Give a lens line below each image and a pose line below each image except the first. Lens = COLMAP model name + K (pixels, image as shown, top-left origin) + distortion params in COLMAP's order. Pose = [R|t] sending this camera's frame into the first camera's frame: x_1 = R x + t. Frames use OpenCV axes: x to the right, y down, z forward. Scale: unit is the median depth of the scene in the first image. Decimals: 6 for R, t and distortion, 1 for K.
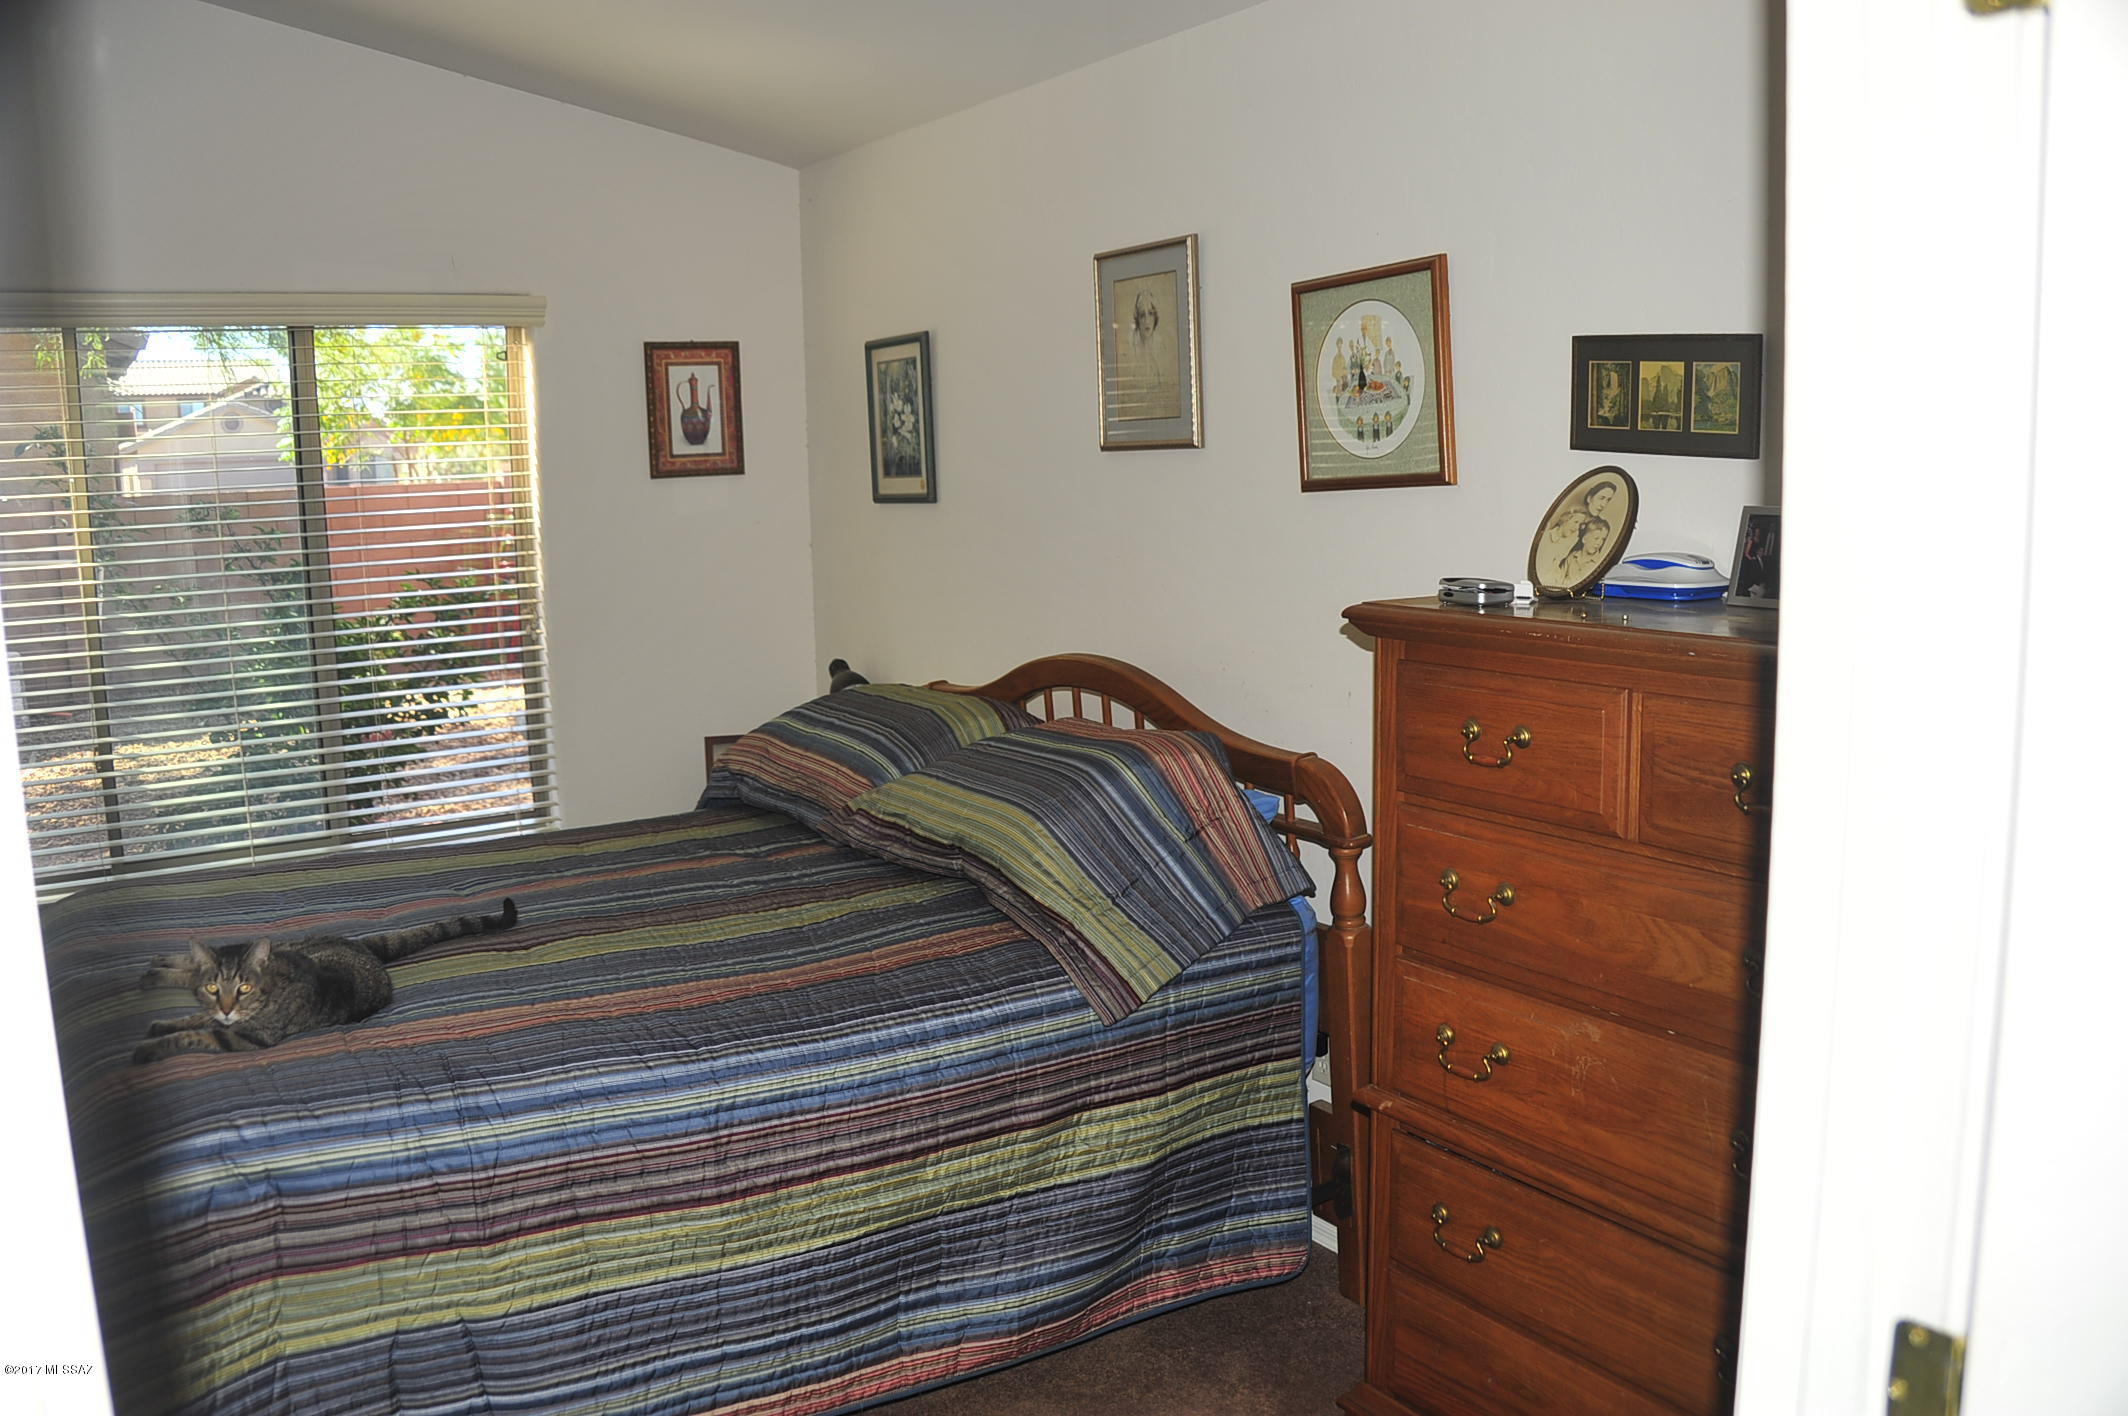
lens RADIAL K [[1692.0, 0, 1060.2], [0, 1692.0, 738.3], [0, 0, 1]] dist [-0.171574, 0.082630]
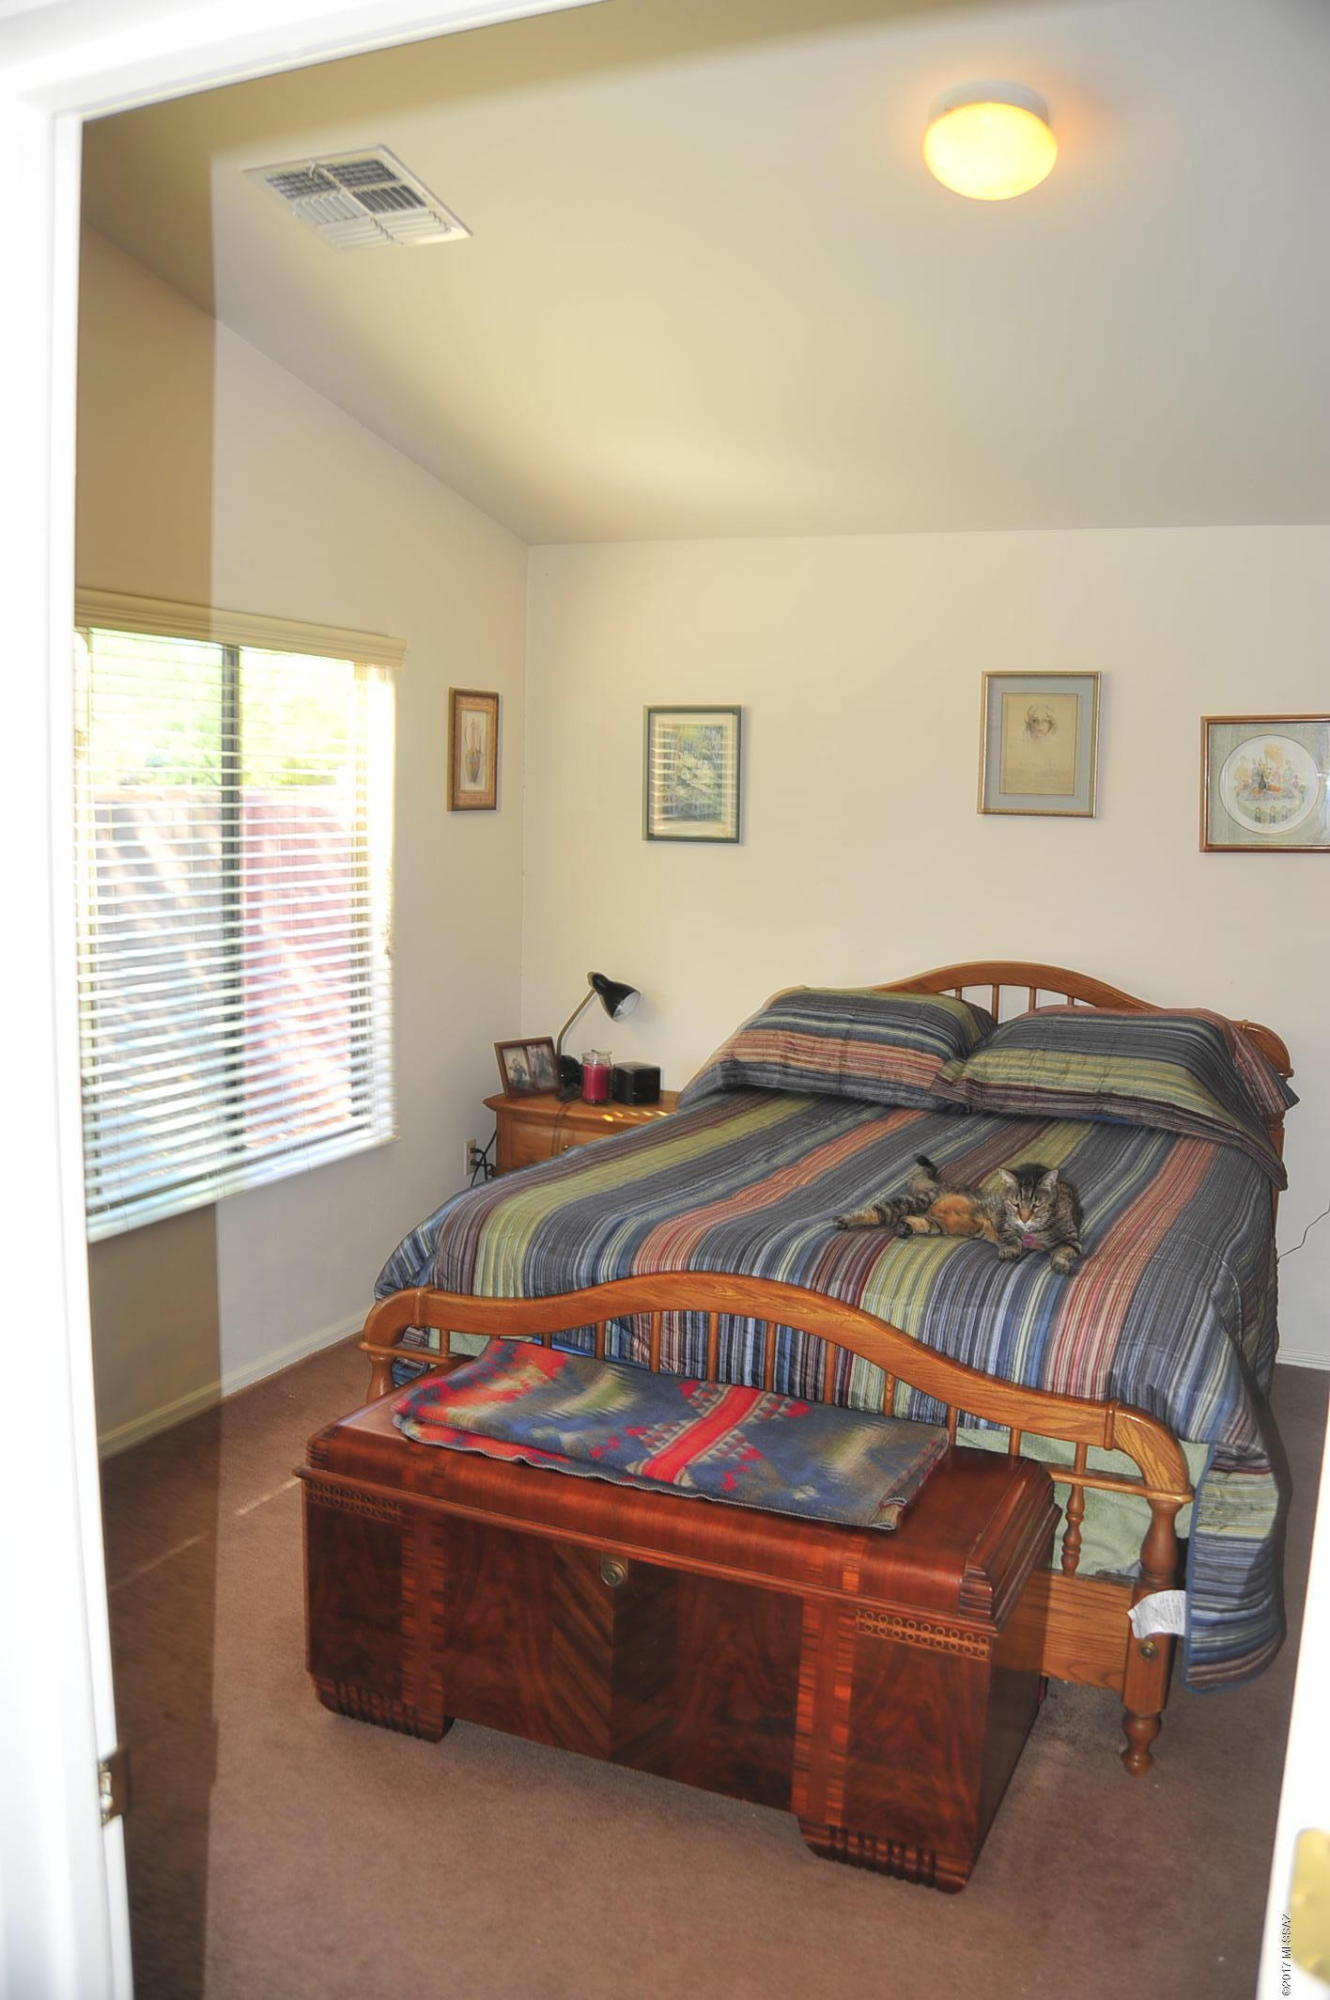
lens RADIAL K [[1617.7, 0, 665.0], [0, 1617.7, 1000.0], [0, 0, 1]] dist [-0.185601, 0.088838]
pose [[0.849718, -0.024214, 0.526681, -0.953714], [0.043266, 0.998778, -0.023885, 0.001020], [-0.525459, 0.043083, 0.849728, 0.031212]]
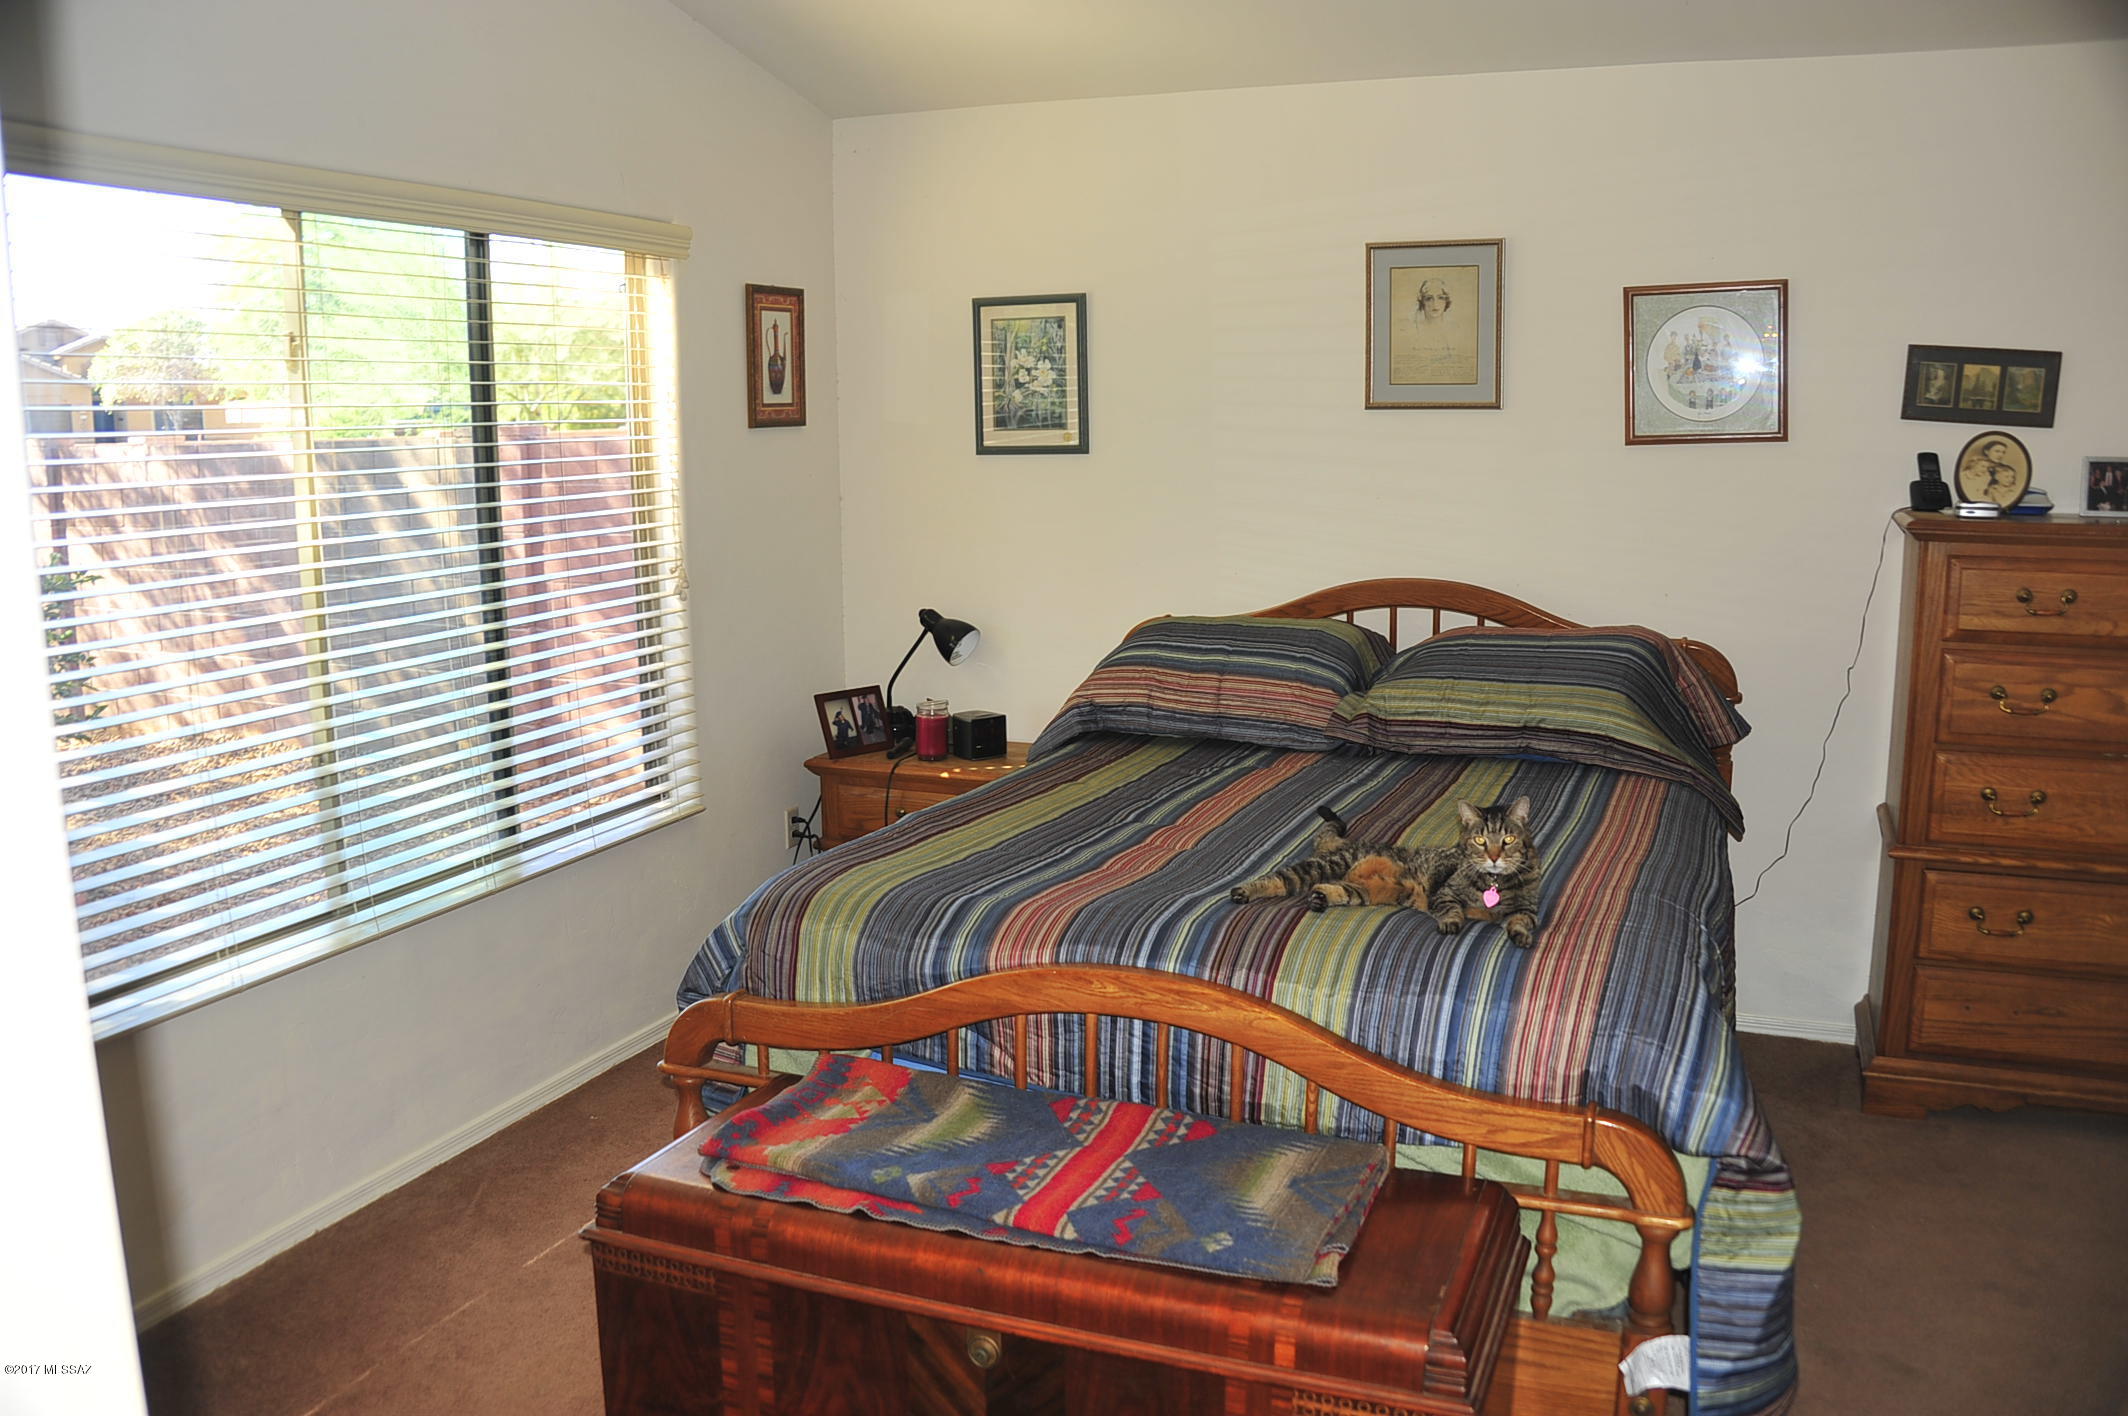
lens RADIAL K [[1692.0, 0, 1060.2], [0, 1692.0, 738.3], [0, 0, 1]] dist [-0.171574, 0.082630]
pose [[0.828089, -0.085087, 0.554102, -0.888098], [0.079878, 0.996238, 0.033605, 0.004003], [-0.554877, 0.016432, 0.831770, 0.154374]]
